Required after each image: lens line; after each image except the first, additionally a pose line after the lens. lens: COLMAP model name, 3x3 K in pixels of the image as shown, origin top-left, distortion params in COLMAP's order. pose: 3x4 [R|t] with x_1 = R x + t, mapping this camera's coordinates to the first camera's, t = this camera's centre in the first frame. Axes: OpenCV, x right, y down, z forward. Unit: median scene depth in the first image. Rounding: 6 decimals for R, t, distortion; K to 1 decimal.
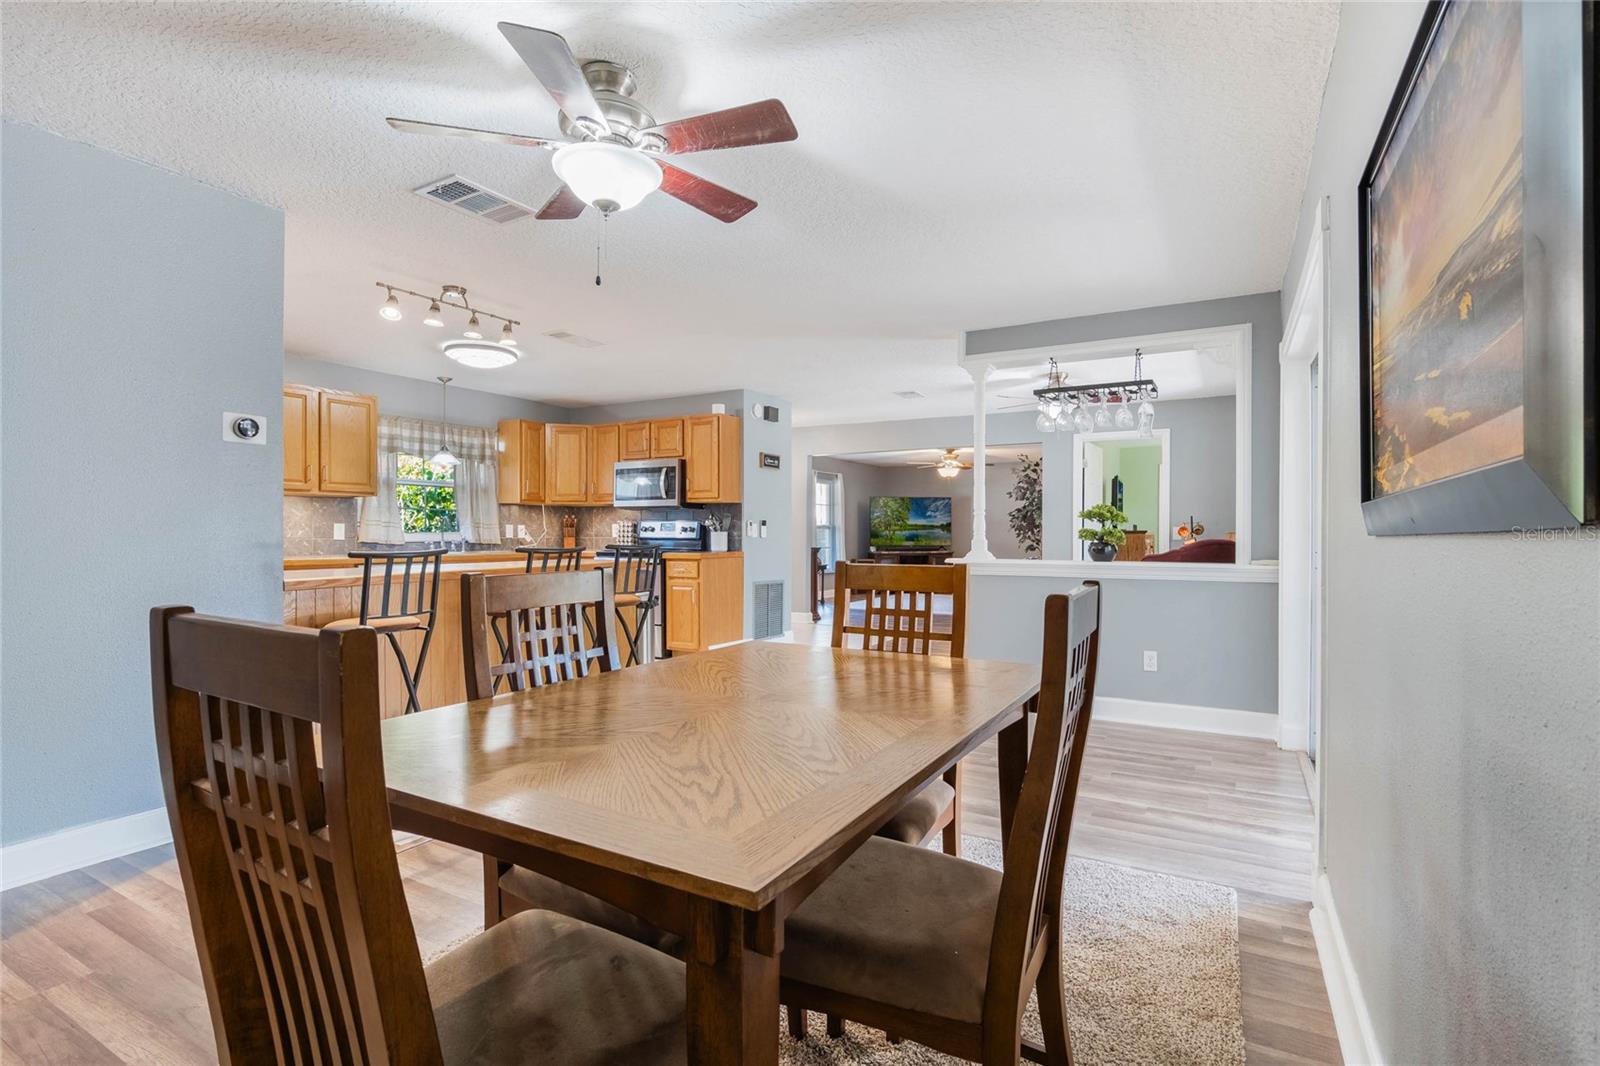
lens RADIAL K [[746.4, 0, 785.7], [0, 746.4, 529.0], [0, 0, 1]] dist [-0.019483, 0.006133]
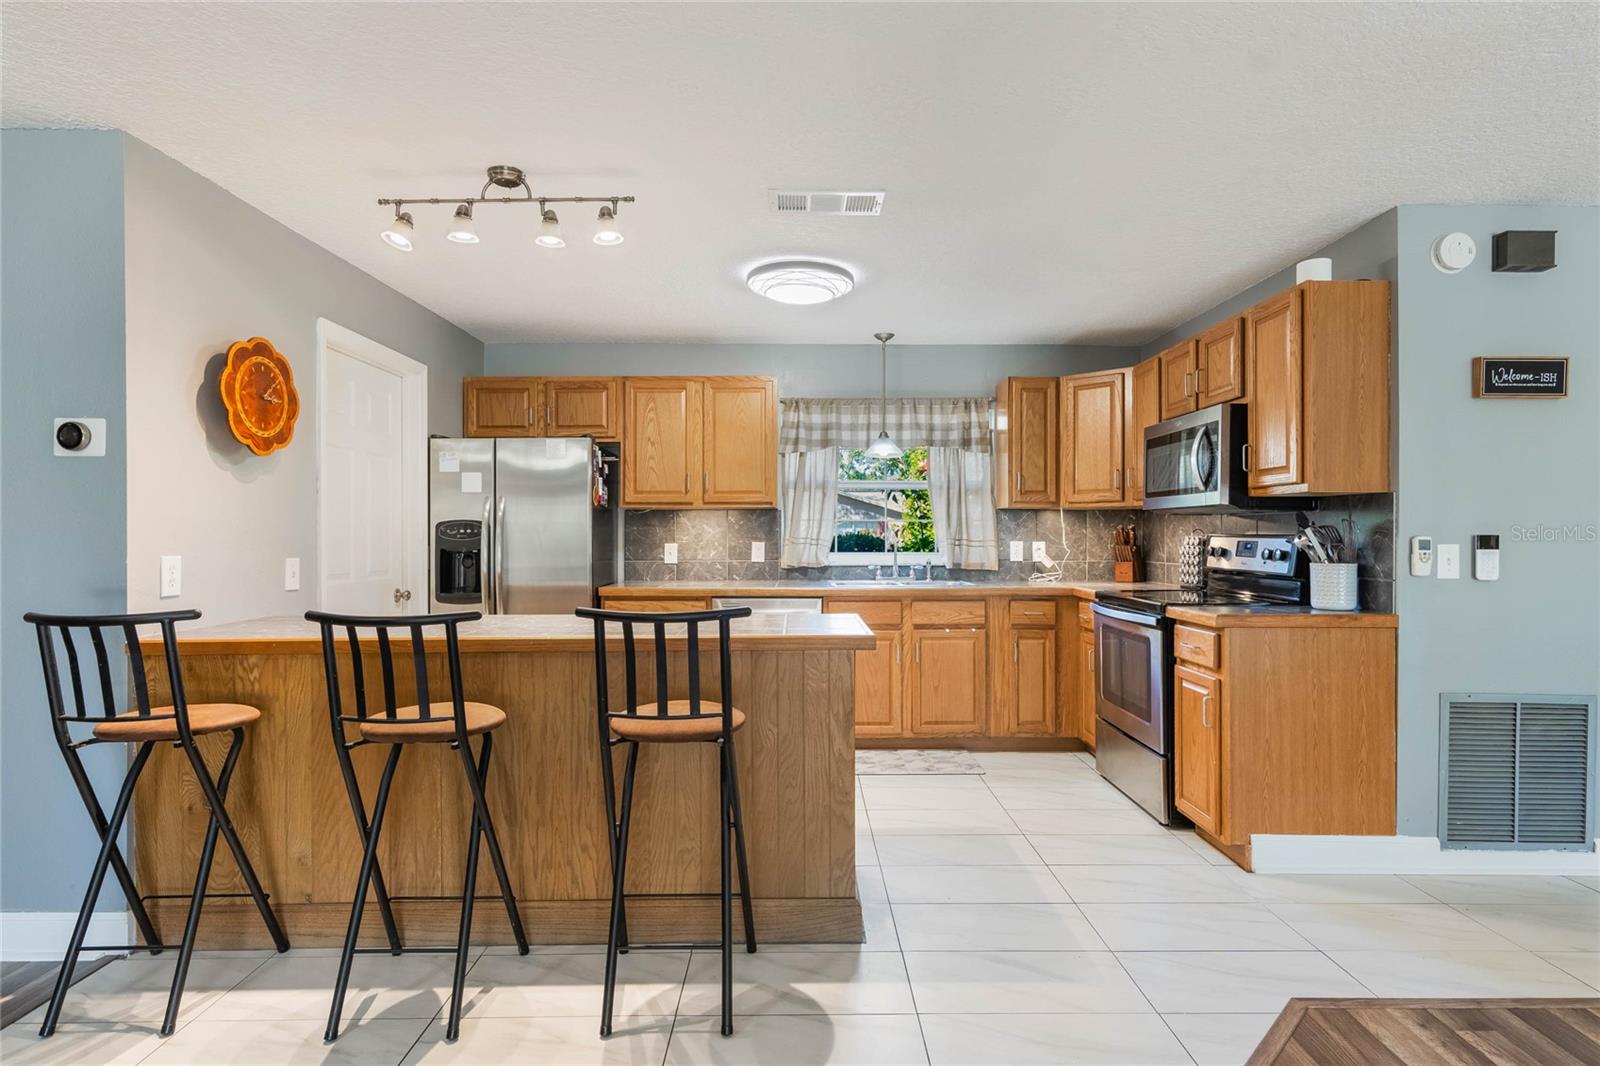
lens RADIAL K [[806.5, 0, 813.1], [0, 806.5, 532.3], [0, 0, 1]] dist [0.000842, 0.001599]
pose [[0.518338, -0.002521, -0.855172, 0.146702], [0.003803, 0.999993, -0.000643, -0.014296], [0.855167, -0.002919, 0.518344, 0.499862]]
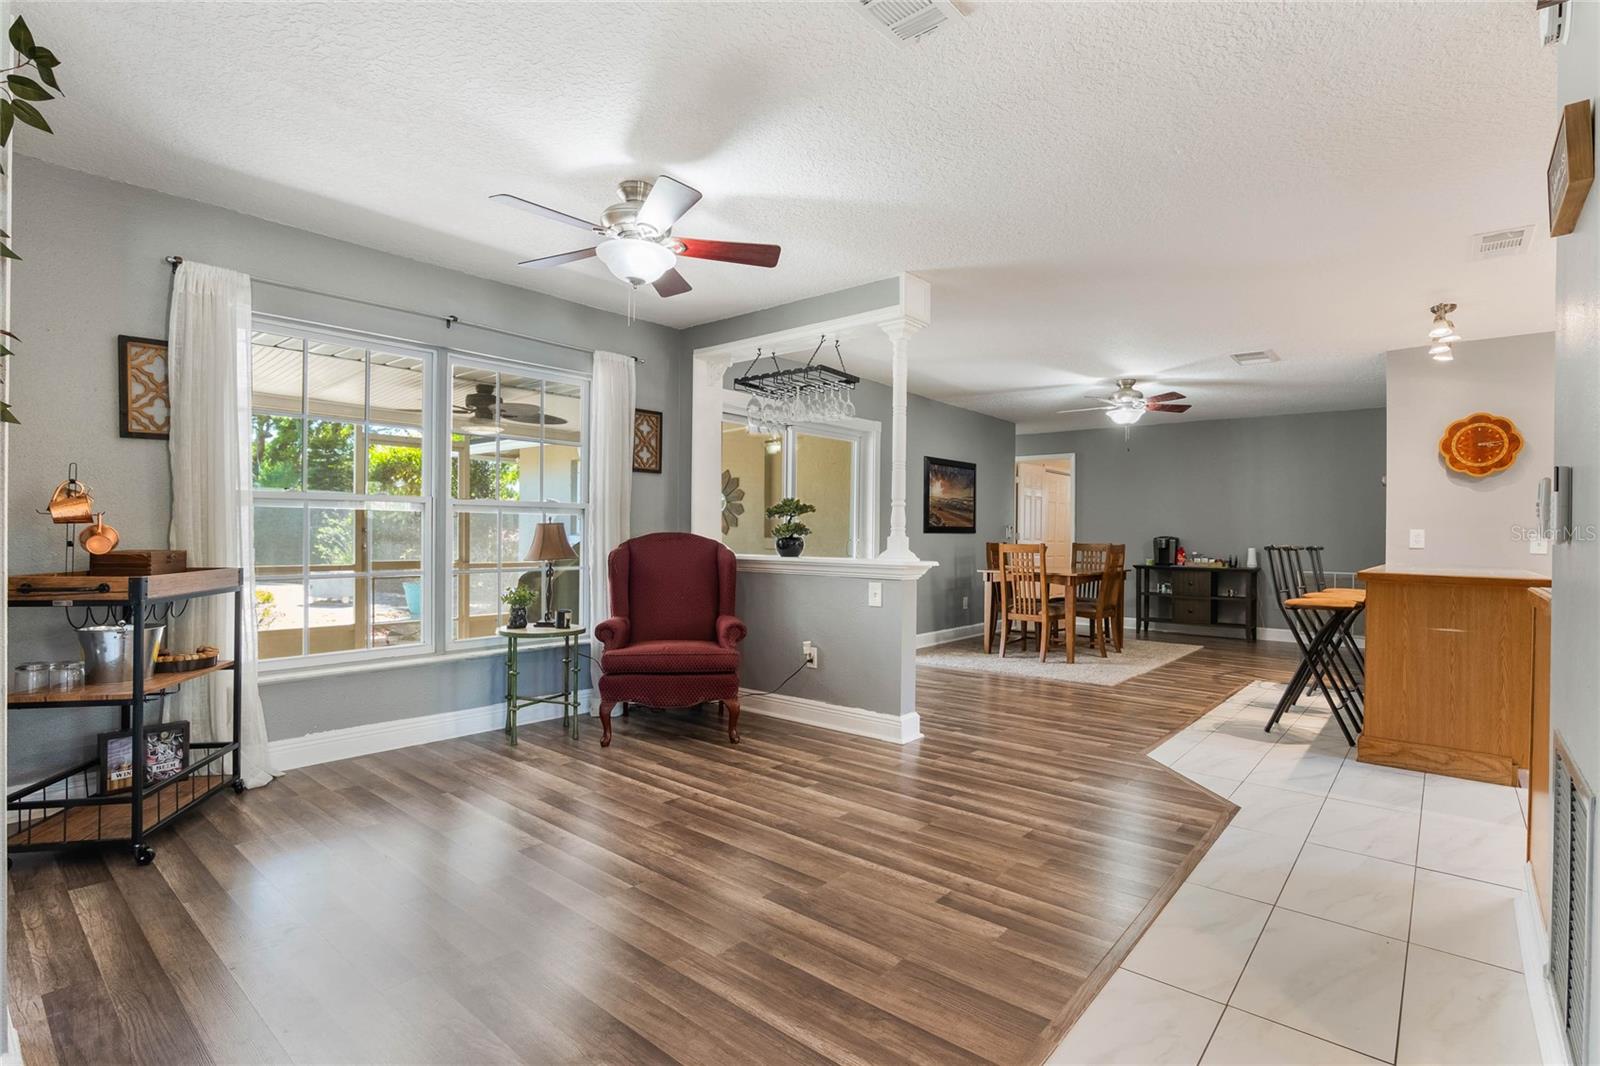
lens RADIAL K [[746.4, 0, 807.6], [0, 746.4, 536.7], [0, 0, 1]] dist [-0.019483, 0.006133]
pose [[-0.985833, -0.014561, 0.167097, 0.152830], [-0.015827, 0.999855, -0.006246, 0.015738], [-0.166982, -0.008802, -0.985921, 1.262657]]
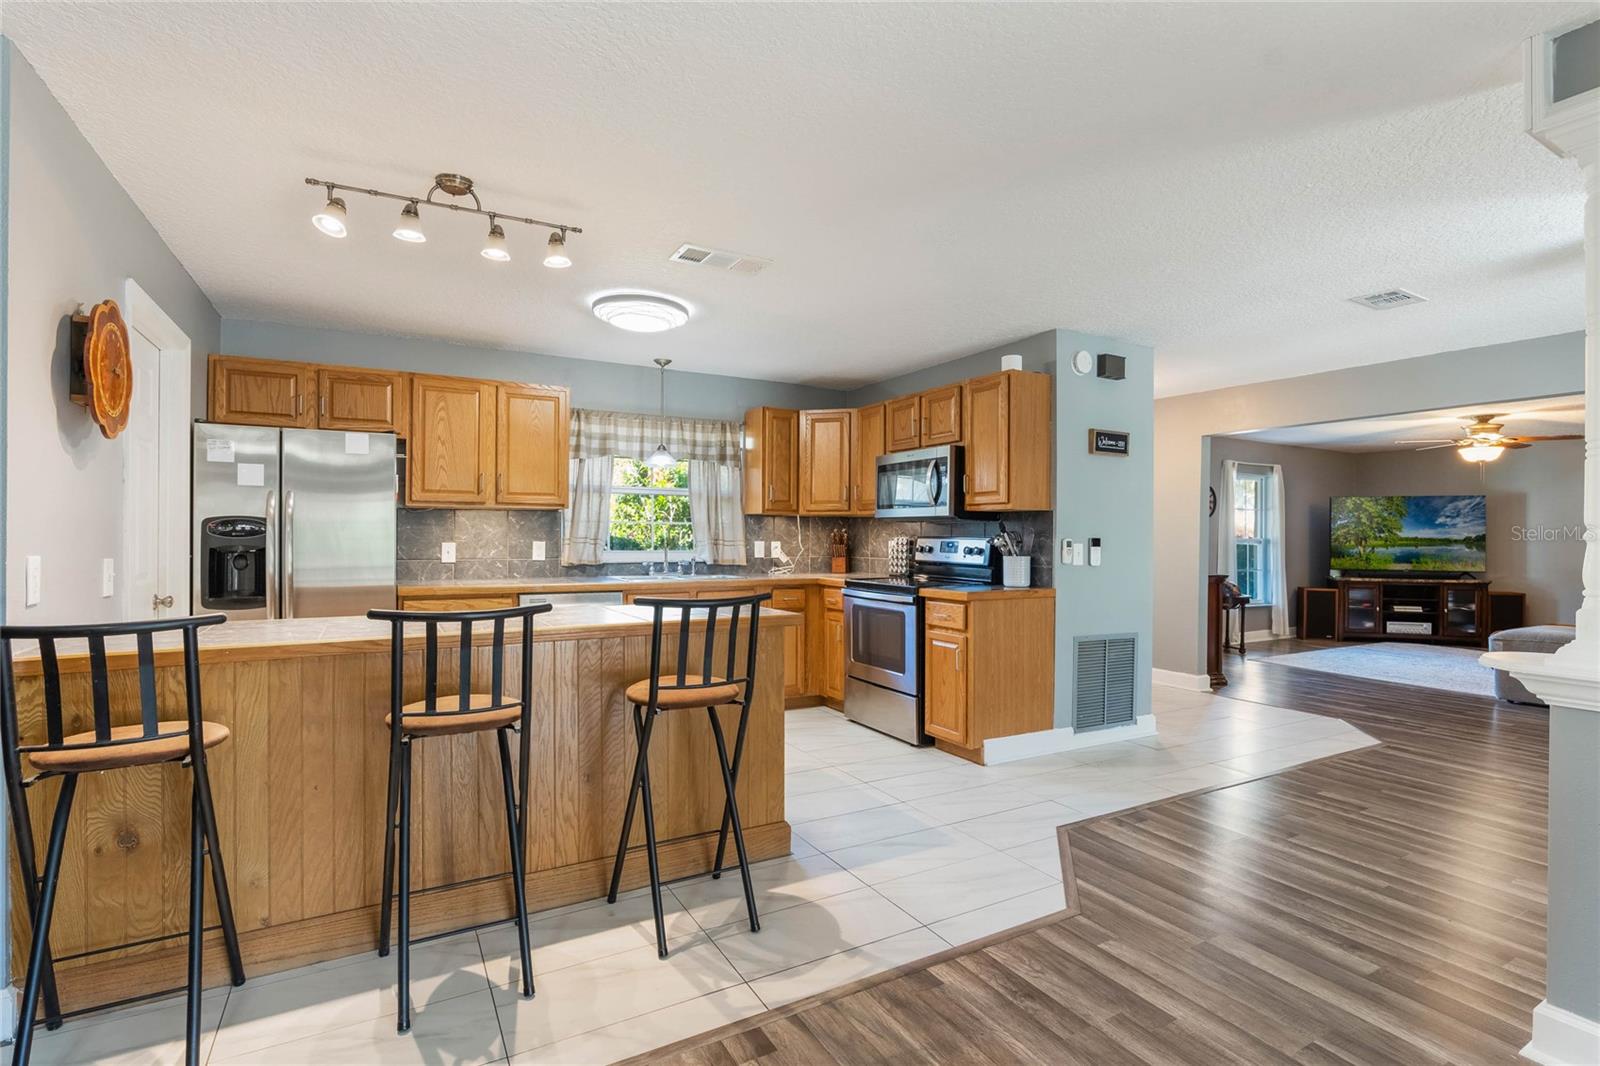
lens RADIAL K [[746.4, 0, 802.6], [0, 746.4, 532.1], [0, 0, 1]] dist [-0.019483, 0.006133]
pose [[0.864740, 0.002100, -0.502215, 0.071728], [-0.003784, 0.999990, -0.002334, -0.014314], [0.502205, 0.003919, 0.864740, 0.346912]]
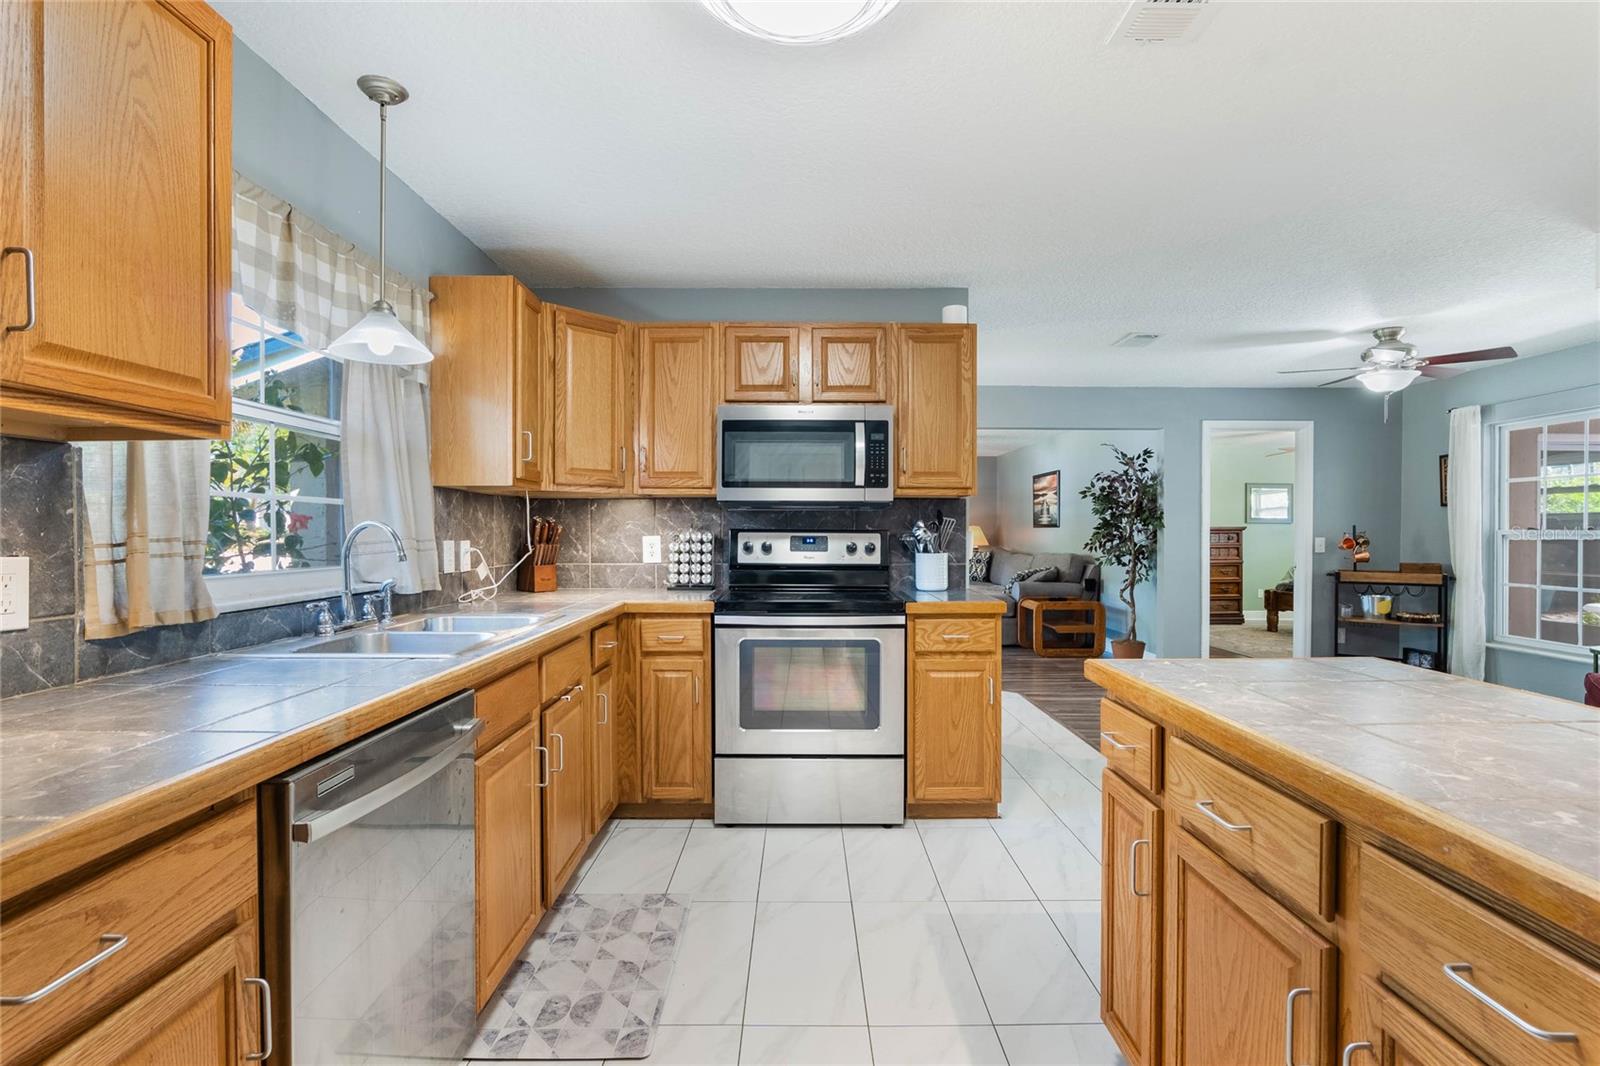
lens RADIAL K [[746.4, 0, 793.3], [0, 746.4, 545.1], [0, 0, 1]] dist [-0.019483, 0.006133]
pose [[0.863043, -0.011773, 0.504993, -0.429559], [-0.002605, 0.999611, 0.027756, -0.015646], [-0.505123, -0.025271, 0.862677, 0.584531]]
